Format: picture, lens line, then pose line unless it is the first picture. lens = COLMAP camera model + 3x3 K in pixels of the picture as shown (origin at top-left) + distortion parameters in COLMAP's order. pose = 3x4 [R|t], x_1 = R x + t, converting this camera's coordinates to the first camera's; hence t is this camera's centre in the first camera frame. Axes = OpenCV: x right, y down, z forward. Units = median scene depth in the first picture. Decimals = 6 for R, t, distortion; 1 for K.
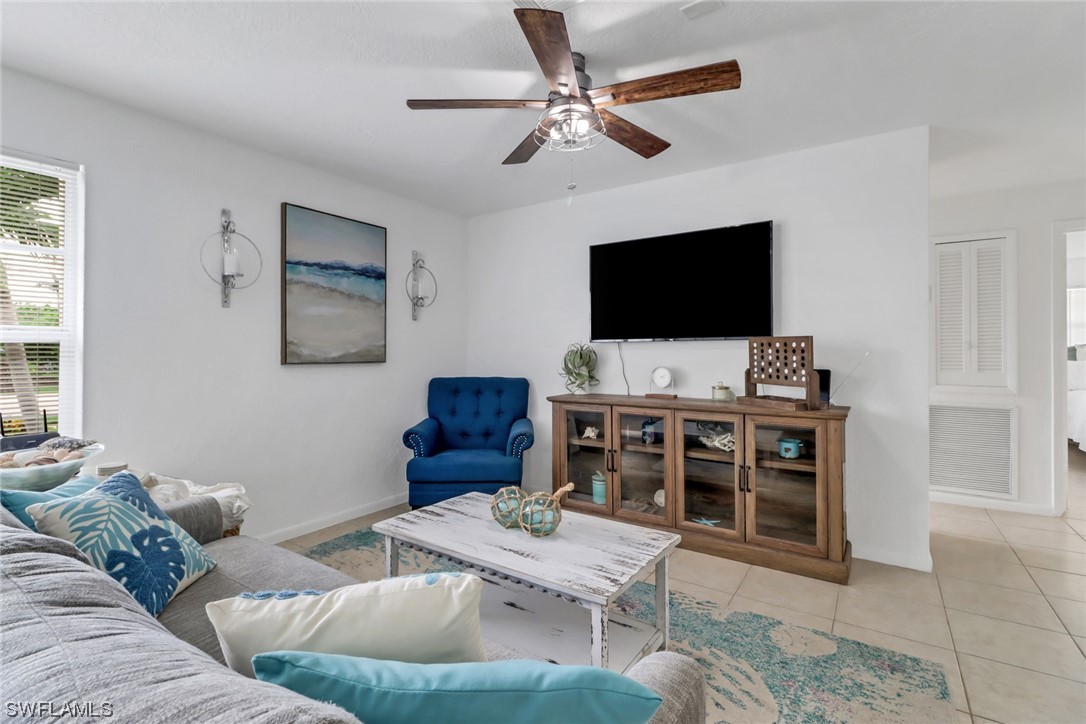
lens RADIAL K [[497.7, 0, 537.8], [0, 497.7, 350.6], [0, 0, 1]] dist [0.001659, -0.000319]
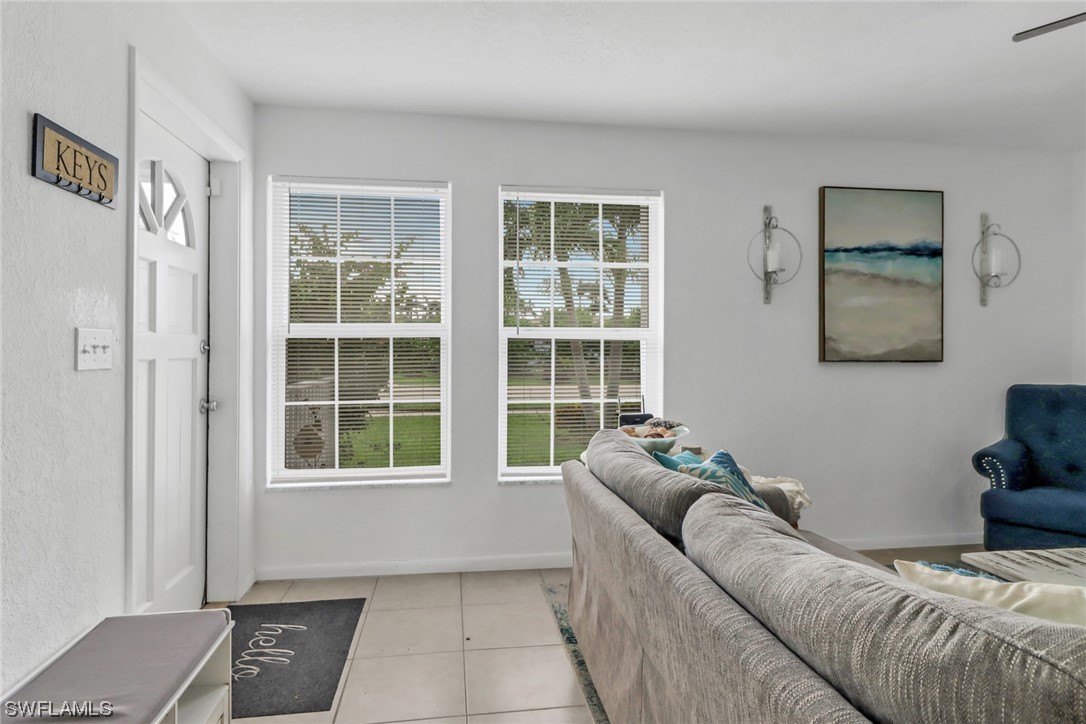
lens RADIAL K [[601.6, 0, 543.3], [0, 601.6, 344.4], [0, 0, 1]] dist [0.003451, -0.001467]
pose [[0.677834, -0.003358, -0.735207, -0.039166], [0.001043, 0.999993, -0.003606, -0.000979], [0.735214, 0.001677, 0.677833, -0.136392]]
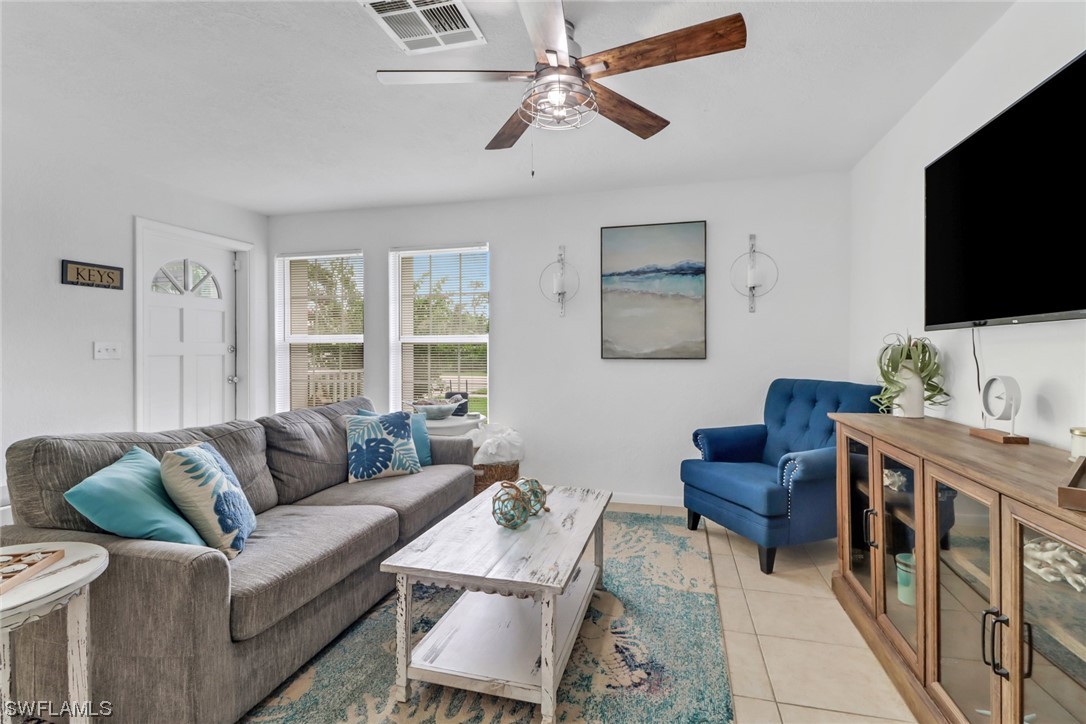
lens RADIAL K [[497.7, 0, 537.8], [0, 497.7, 350.6], [0, 0, 1]] dist [0.001659, -0.000319]
pose [[0.340977, -0.001424, -0.940071, 0.595605], [0.006009, 0.999982, 0.000665, 0.005792], [0.940052, -0.005876, 0.340979, 0.427097]]
